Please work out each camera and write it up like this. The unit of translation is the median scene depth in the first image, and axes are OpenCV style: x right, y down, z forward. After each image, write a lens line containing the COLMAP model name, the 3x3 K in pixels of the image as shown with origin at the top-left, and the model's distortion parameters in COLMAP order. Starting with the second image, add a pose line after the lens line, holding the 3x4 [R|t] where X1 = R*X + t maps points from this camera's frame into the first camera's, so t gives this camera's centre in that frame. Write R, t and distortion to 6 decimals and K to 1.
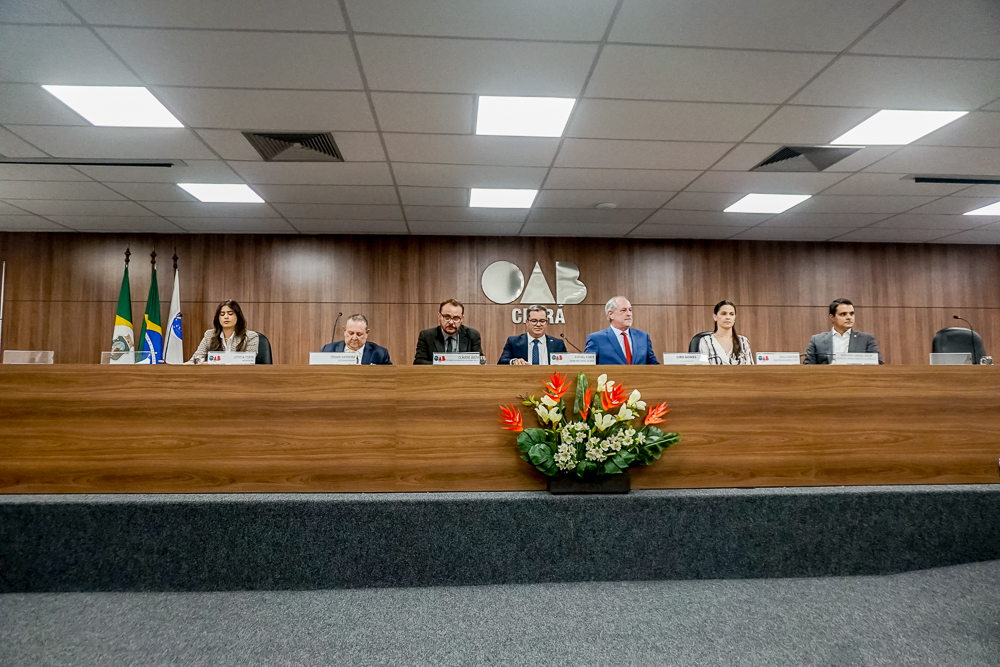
lens RADIAL K [[678.9, 0, 500.0], [0, 678.9, 333.5], [0, 0, 1]] dist [-0.041637, 0.031818]
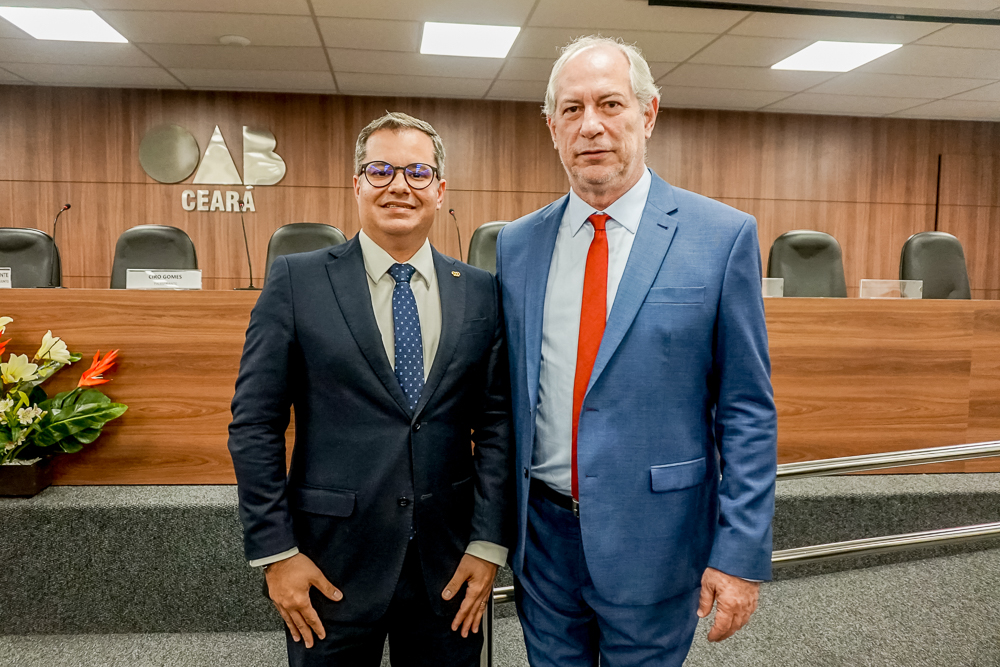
lens RADIAL K [[726.6, 0, 476.8], [0, 726.6, 313.2], [0, 0, 1]] dist [-0.042033, 0.003694]
pose [[0.999301, 0.012745, 0.035133, 0.330603], [-0.017326, 0.990917, 0.133356, -0.015431], [-0.033114, -0.133872, 0.990445, 0.205795]]
